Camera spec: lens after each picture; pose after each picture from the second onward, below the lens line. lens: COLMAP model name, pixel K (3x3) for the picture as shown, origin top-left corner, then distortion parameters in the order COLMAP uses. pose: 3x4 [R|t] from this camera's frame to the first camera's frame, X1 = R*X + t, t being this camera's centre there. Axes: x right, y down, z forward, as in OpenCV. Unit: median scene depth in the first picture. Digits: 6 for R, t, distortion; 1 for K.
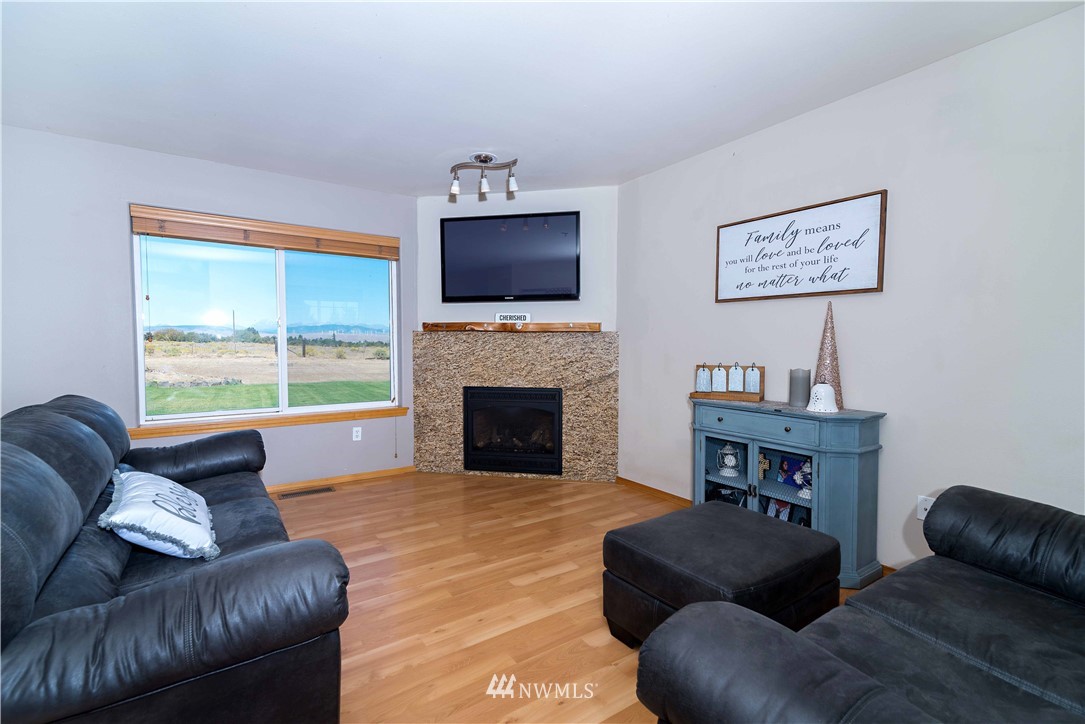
lens RADIAL K [[491.9, 0, 542.5], [0, 491.9, 362.0], [0, 0, 1]] dist [0.008598, 0.000014]
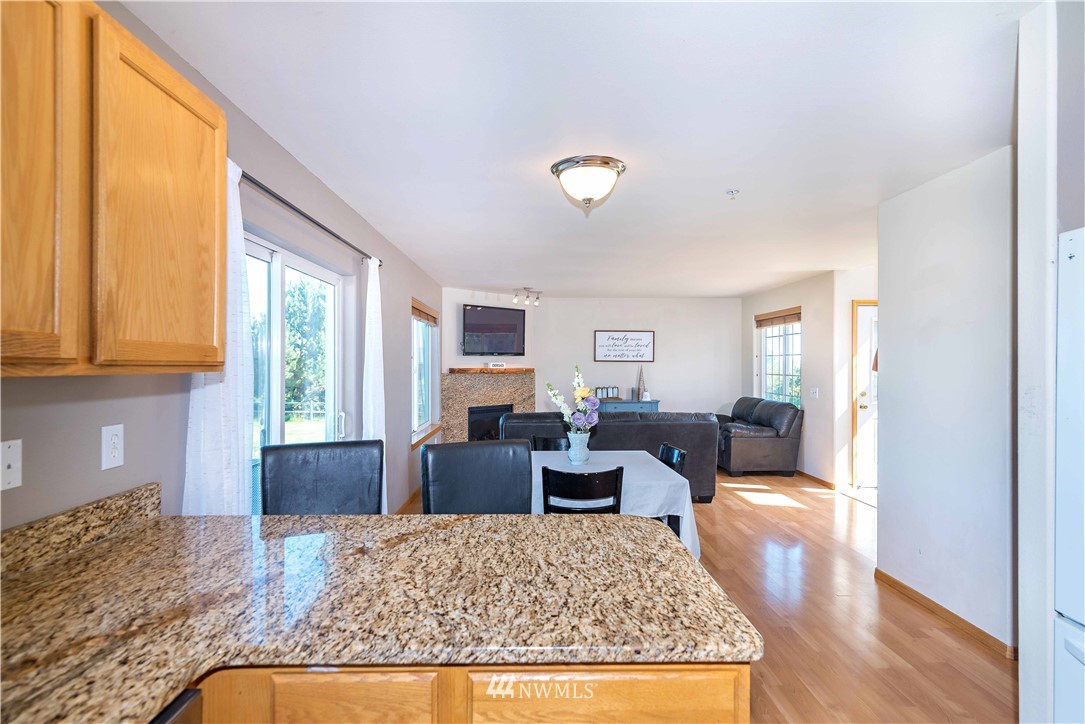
lens RADIAL K [[575.0, 0, 542.5], [0, 575.0, 362.0], [0, 0, 1]] dist [0.001629, 0.000066]
pose [[0.533363, 0.000170, 0.845887, -1.673435], [0.033587, 0.999207, -0.021379, -0.051760], [-0.845220, 0.039814, 0.532934, -0.220953]]
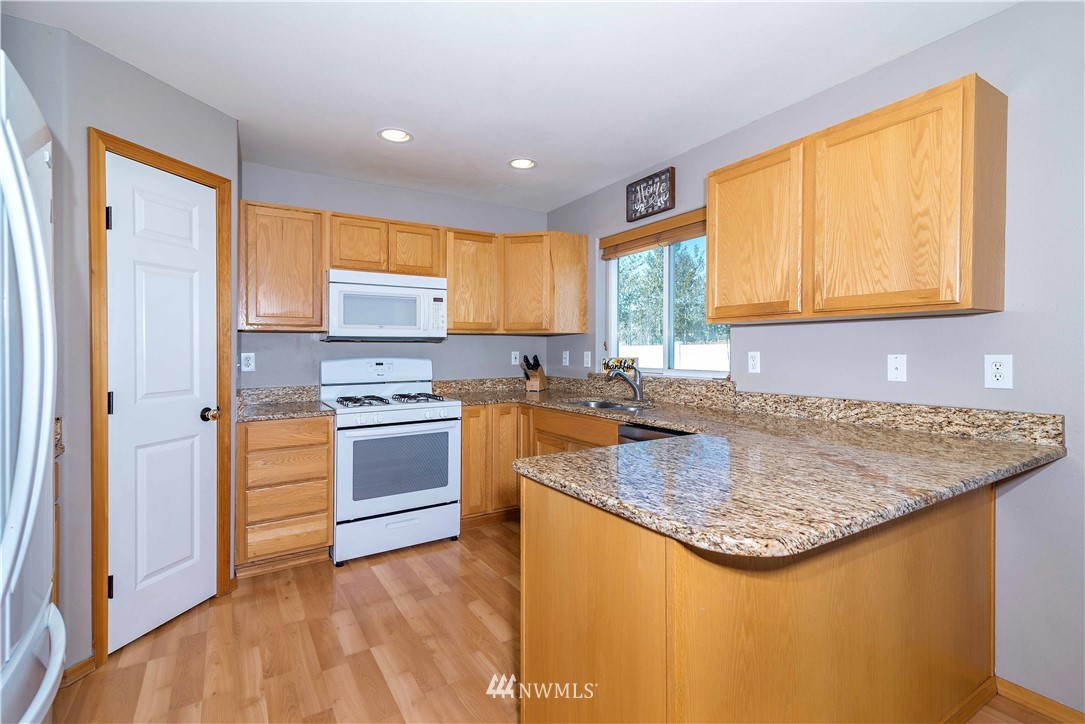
lens RADIAL K [[493.2, 0, 542.5], [0, 493.2, 362.0], [0, 0, 1]] dist [0.002997, 0.000184]
pose [[-0.055993, 0.020147, -0.998228, -1.023260], [-0.035438, 0.999126, 0.022153, -0.014385], [0.997802, 0.036615, -0.055230, -0.122720]]
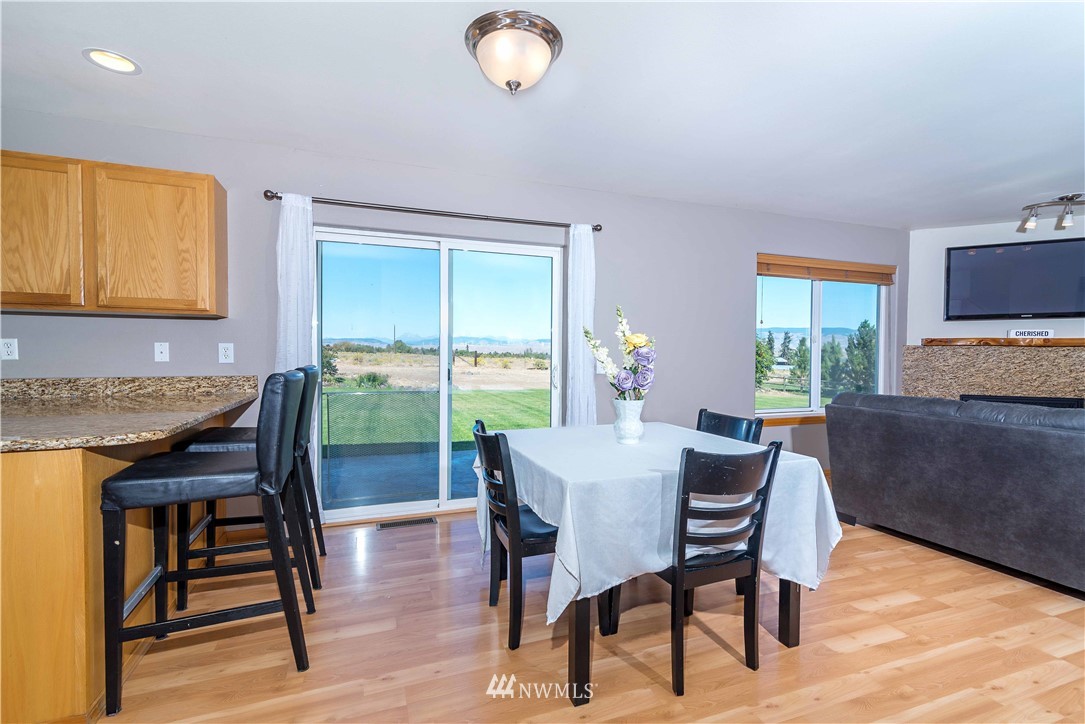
lens RADIAL K [[491.9, 0, 542.5], [0, 491.9, 362.0], [0, 0, 1]] dist [0.008598, 0.000014]
pose [[0.969187, 0.007742, -0.246203, -0.838139], [-0.013461, 0.999677, -0.021557, 0.012790], [0.245957, 0.024207, 0.968979, -0.346859]]
